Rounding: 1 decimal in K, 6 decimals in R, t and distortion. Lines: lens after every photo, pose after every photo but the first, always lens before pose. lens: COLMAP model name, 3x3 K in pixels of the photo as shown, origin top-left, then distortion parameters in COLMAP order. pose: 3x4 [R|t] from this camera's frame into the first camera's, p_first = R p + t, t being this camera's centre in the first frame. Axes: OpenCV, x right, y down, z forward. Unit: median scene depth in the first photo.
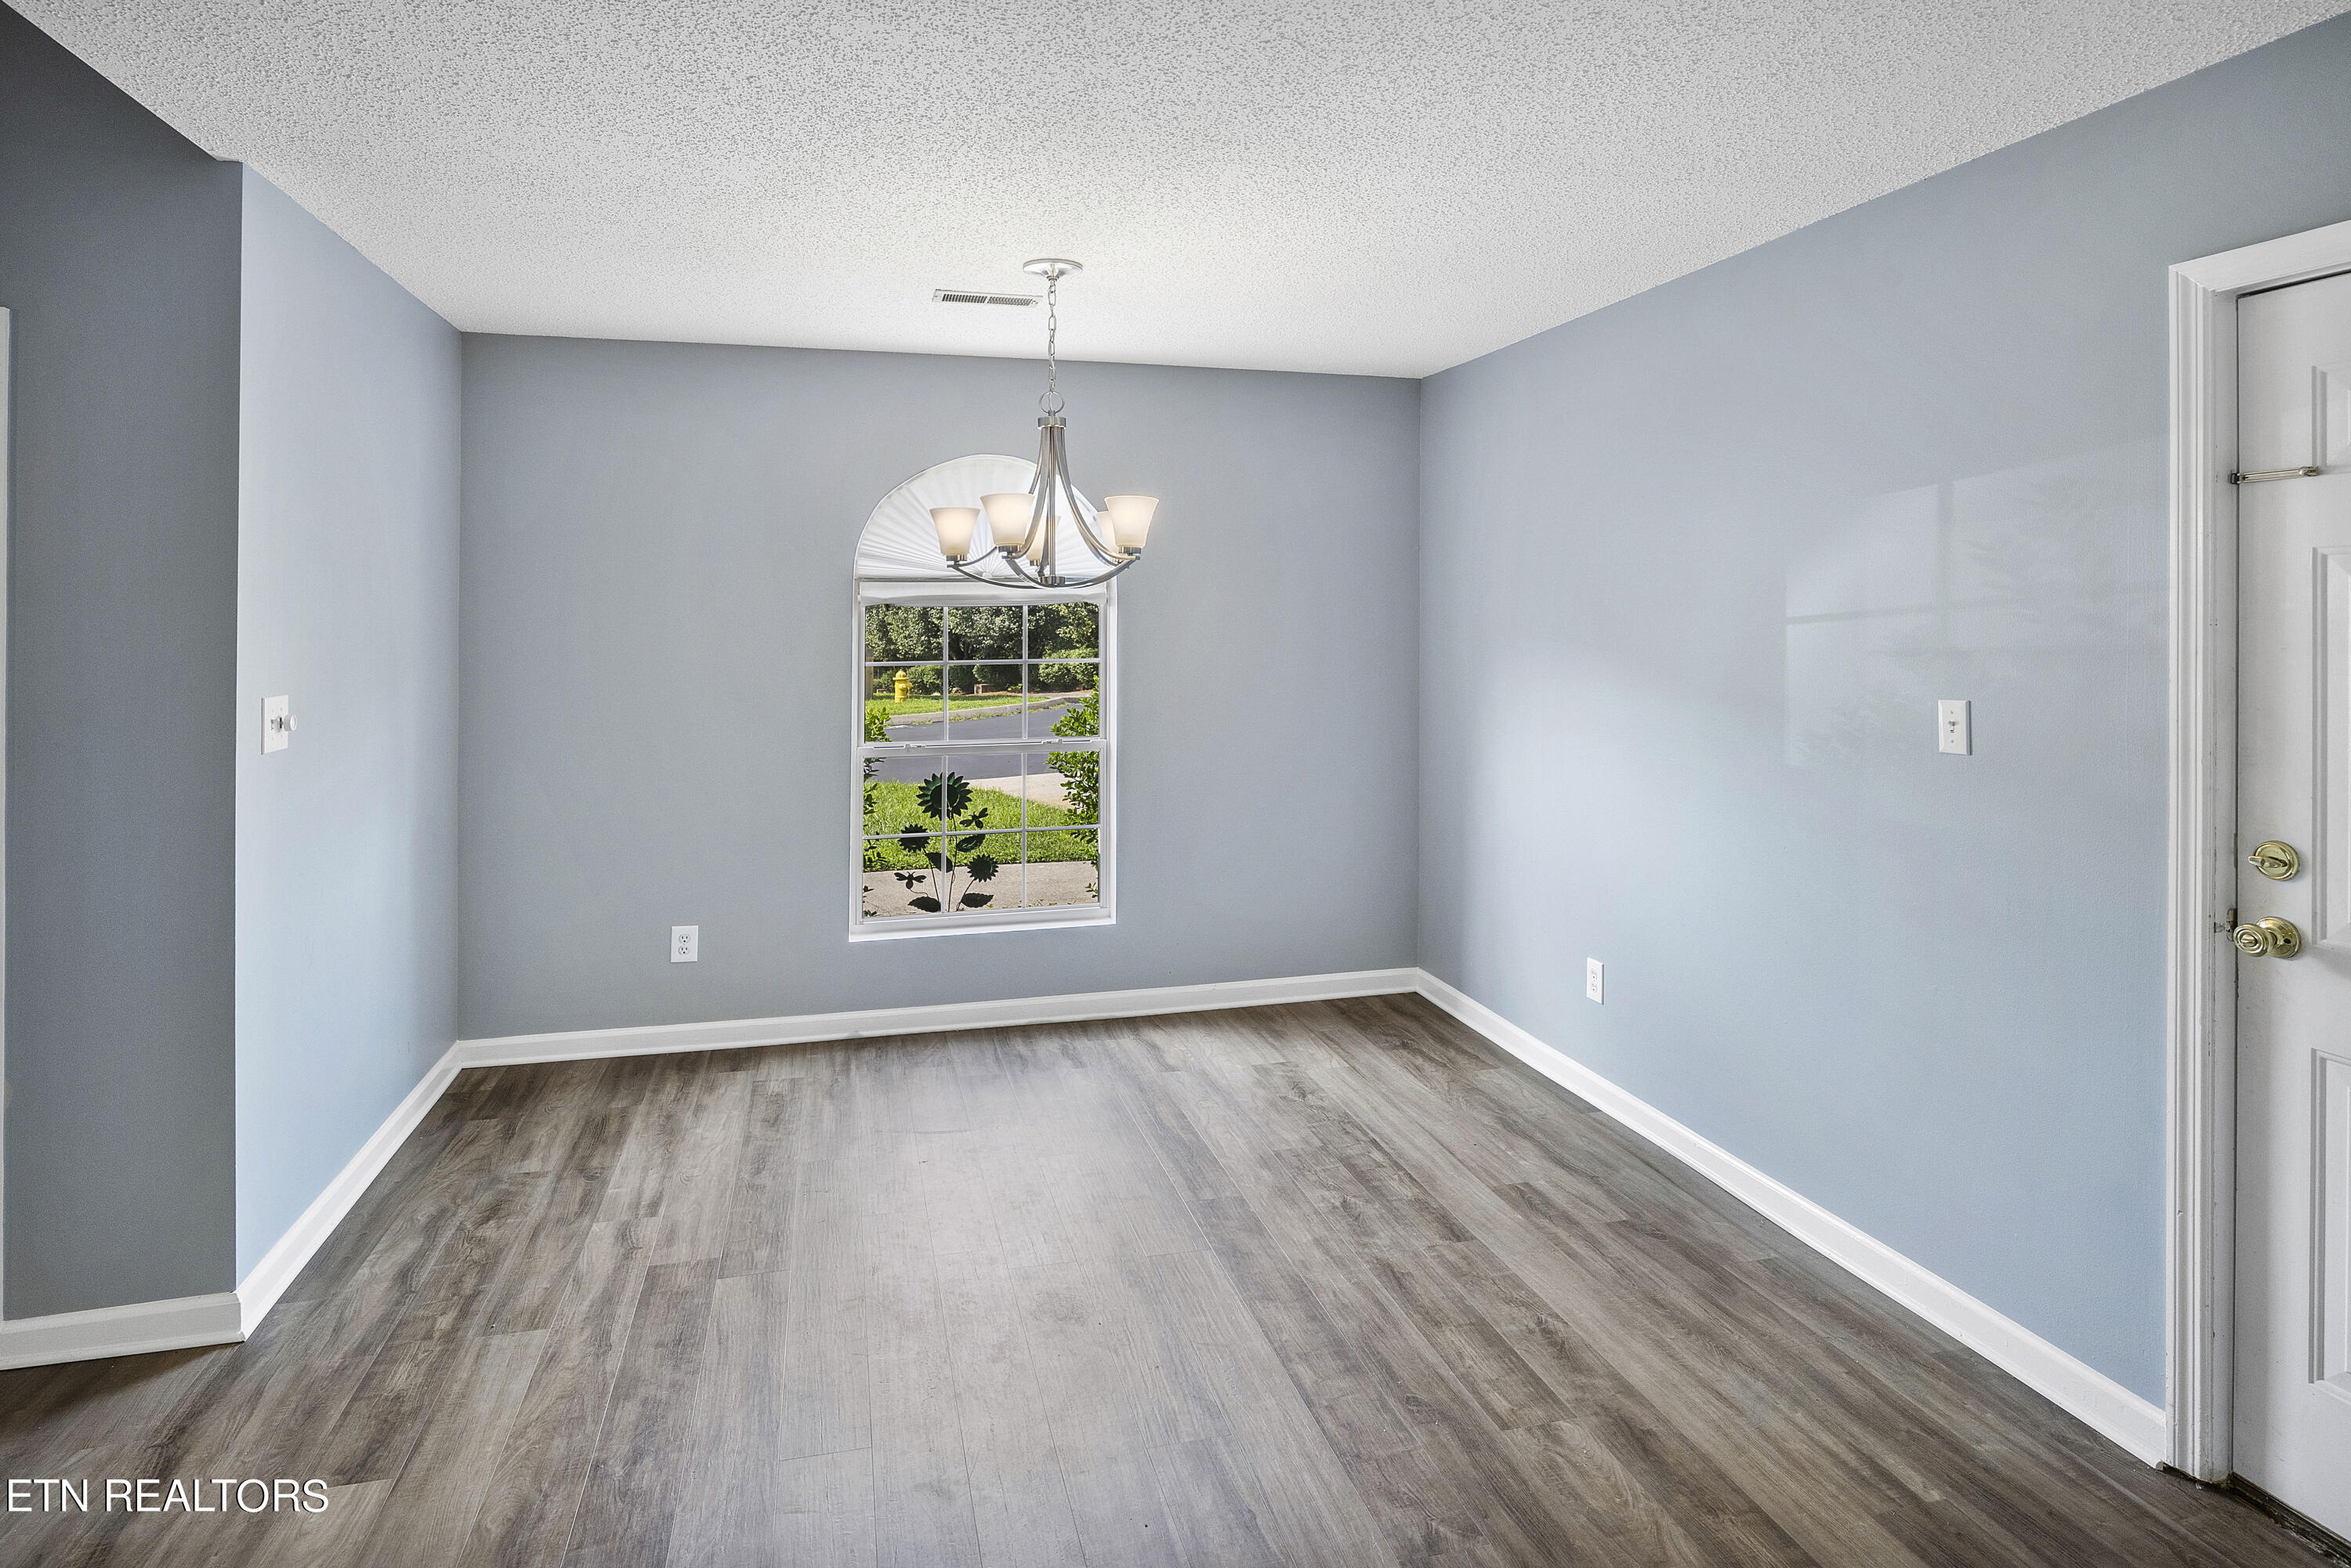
lens RADIAL K [[1333.9, 0, 1182.8], [0, 1333.9, 663.9], [0, 0, 1]] dist [-0.014270, 0.000662]
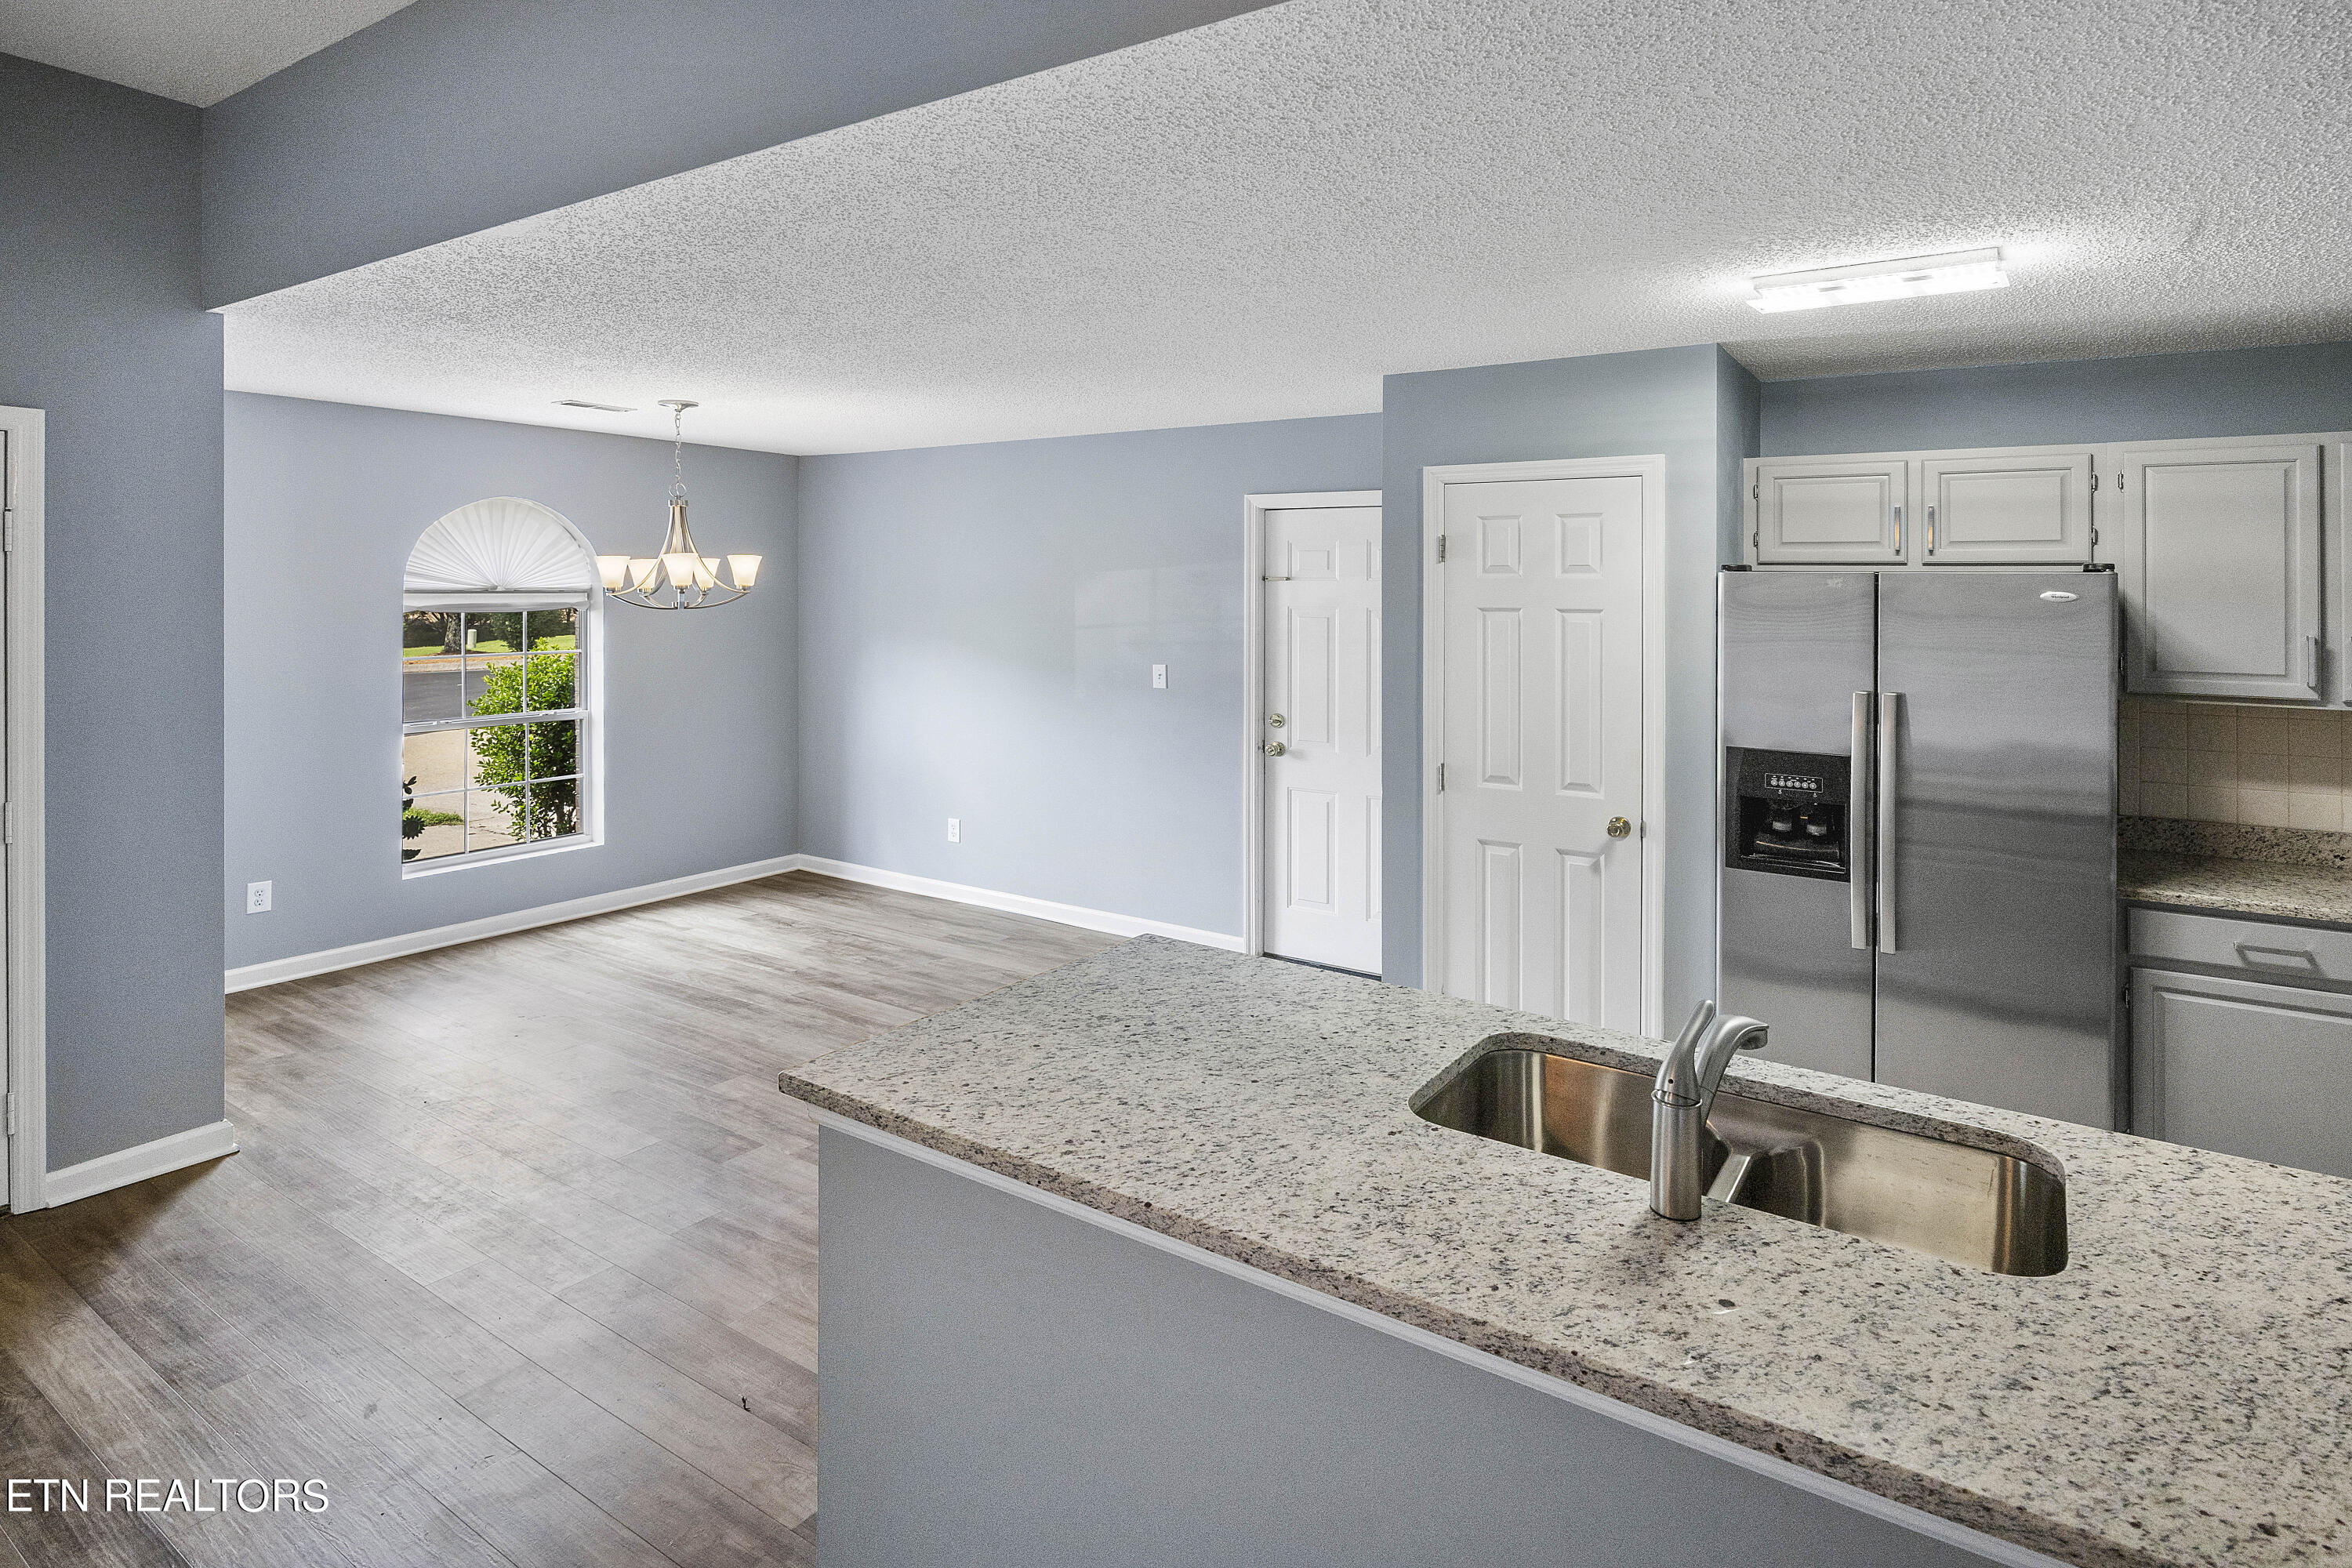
lens RADIAL K [[1279.3, 0, 1183.1], [0, 1279.3, 771.3], [0, 0, 1]] dist [0.007517, -0.000831]
pose [[0.759271, -0.082295, 0.645550, -0.827706], [0.012805, 0.993669, 0.111612, -0.036030], [-0.650649, -0.076477, 0.755518, -0.704317]]
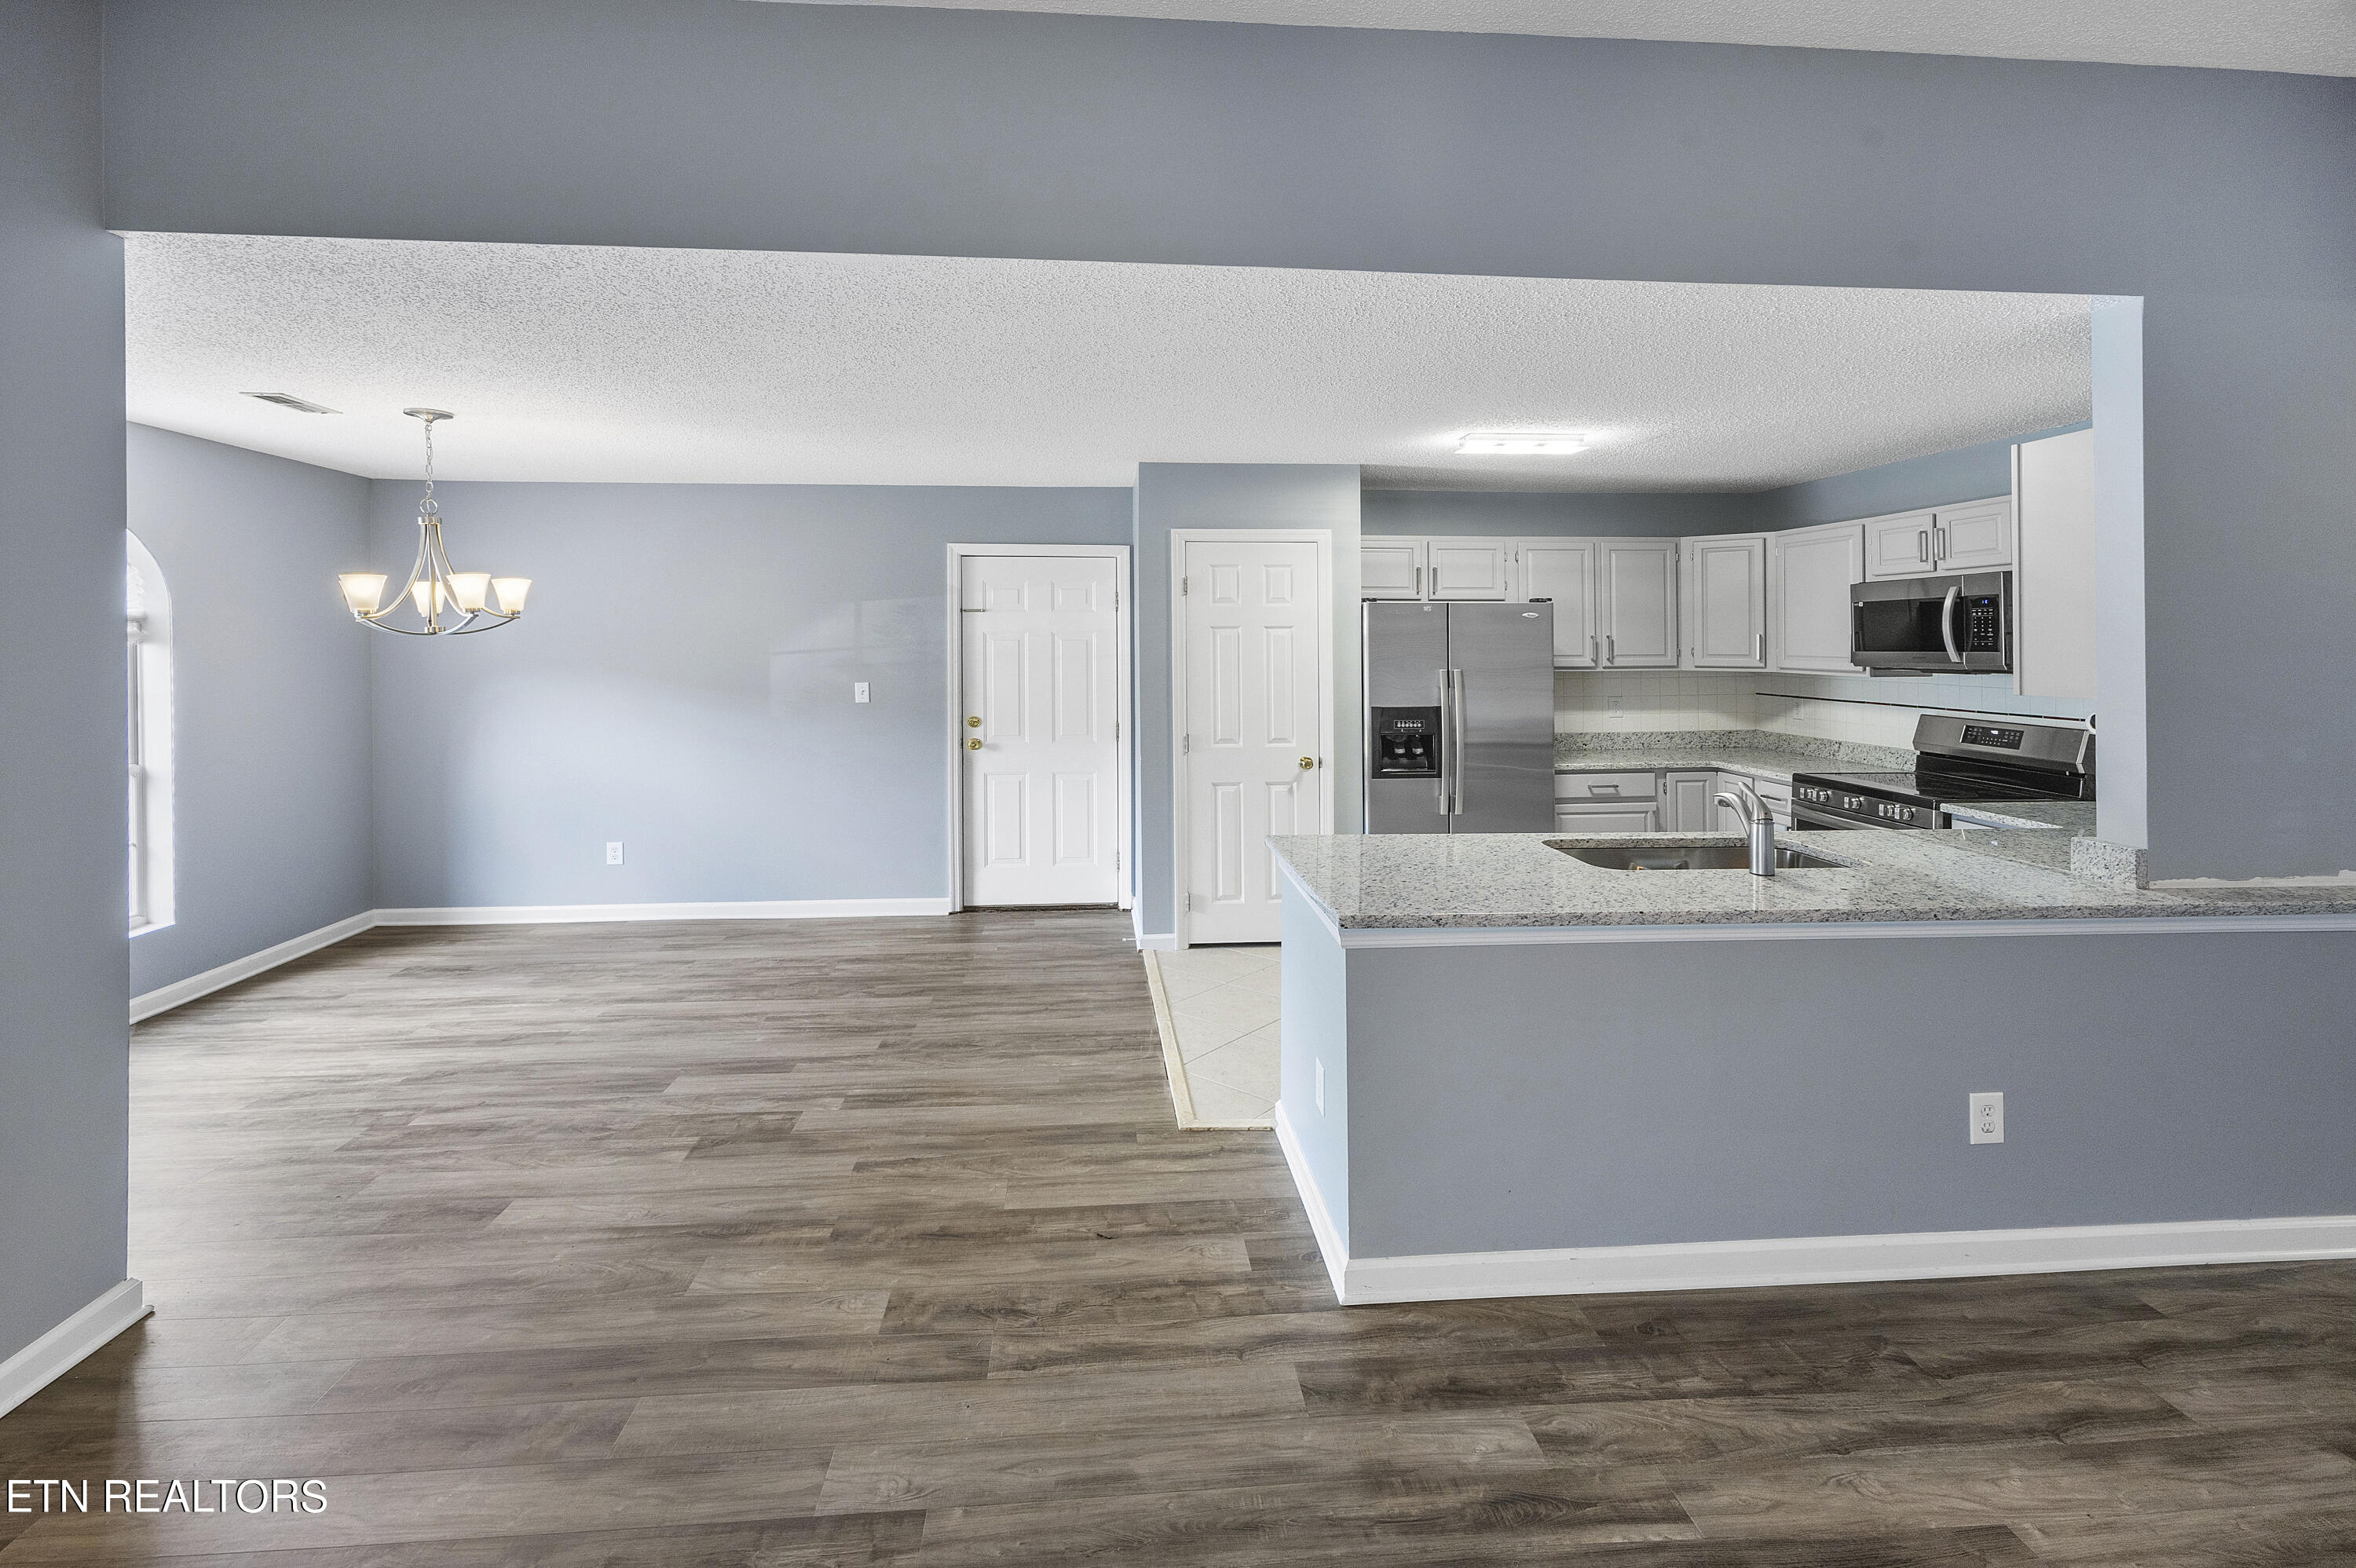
lens RADIAL K [[1040.0, 0, 1167.4], [0, 1040.0, 792.2], [0, 0, 1]] dist [0.011936, 0.001755]
pose [[0.185244, -0.135312, 0.973332, -1.423826], [0.036868, 0.990734, 0.130714, -0.006459], [-0.982001, 0.011670, 0.188517, -0.016954]]
